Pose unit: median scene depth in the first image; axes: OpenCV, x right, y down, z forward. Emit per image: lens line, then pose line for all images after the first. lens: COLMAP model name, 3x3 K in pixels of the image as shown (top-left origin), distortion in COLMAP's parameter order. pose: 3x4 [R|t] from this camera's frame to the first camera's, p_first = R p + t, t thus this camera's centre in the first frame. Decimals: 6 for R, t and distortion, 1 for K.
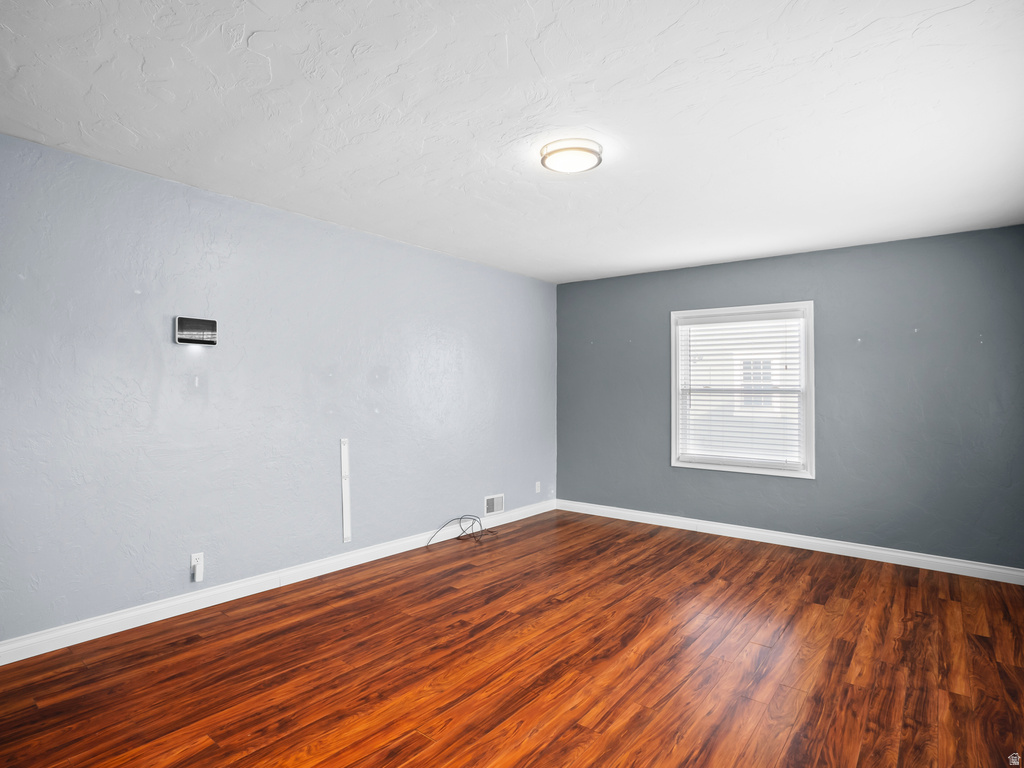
lens RADIAL K [[550.7, 0, 517.9], [0, 550.7, 384.1], [0, 0, 1]] dist [-0.062369, 0.025894]
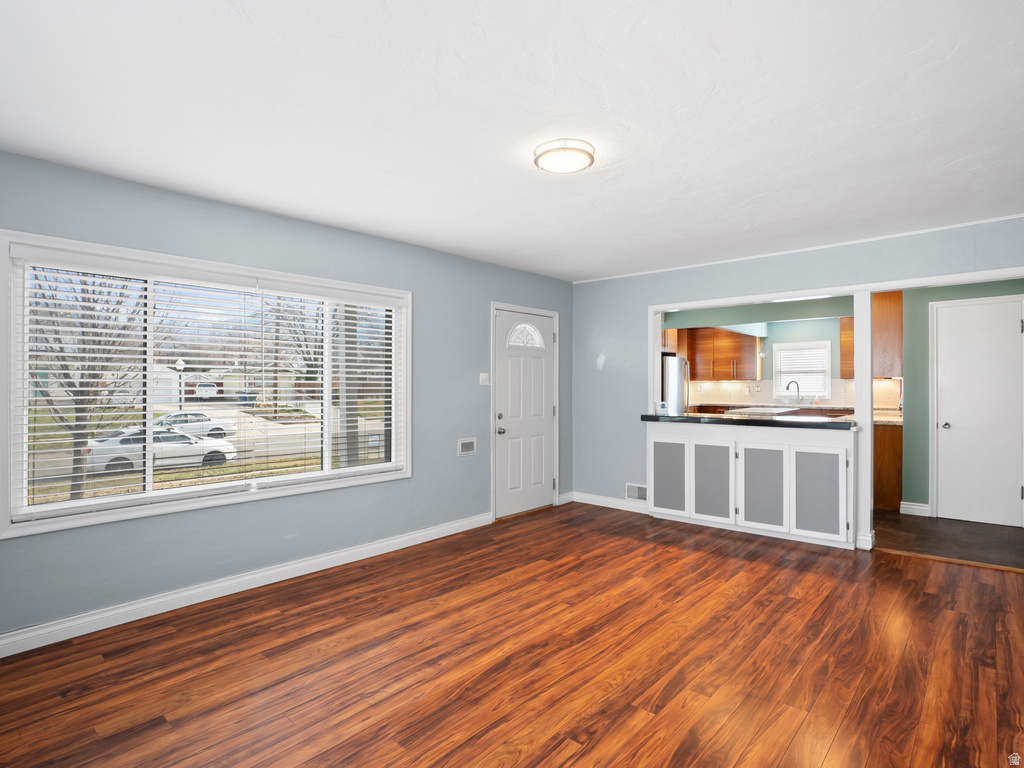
lens RADIAL K [[550.7, 0, 517.9], [0, 550.7, 384.1], [0, 0, 1]] dist [-0.062369, 0.025894]
pose [[-0.998022, -0.004690, 0.062684, 0.117302], [-0.005512, 0.999901, -0.012951, 0.020053], [-0.062618, -0.013271, -0.997949, 1.834091]]
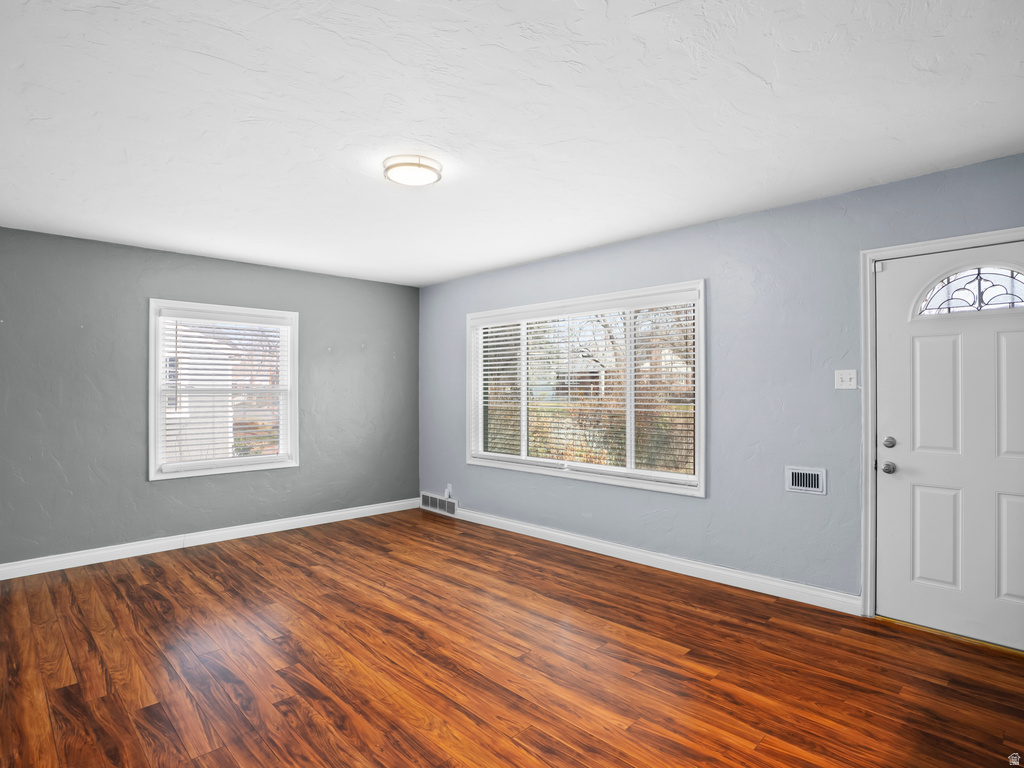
lens RADIAL K [[543.9, 0, 502.2], [0, 543.9, 379.0], [0, 0, 1]] dist [-0.055798, 0.024911]
pose [[0.138484, 0.009885, 0.990315, -0.818836], [-0.005399, 0.999943, -0.009226, -0.004921], [-0.990350, -0.004069, 0.138530, 0.621256]]
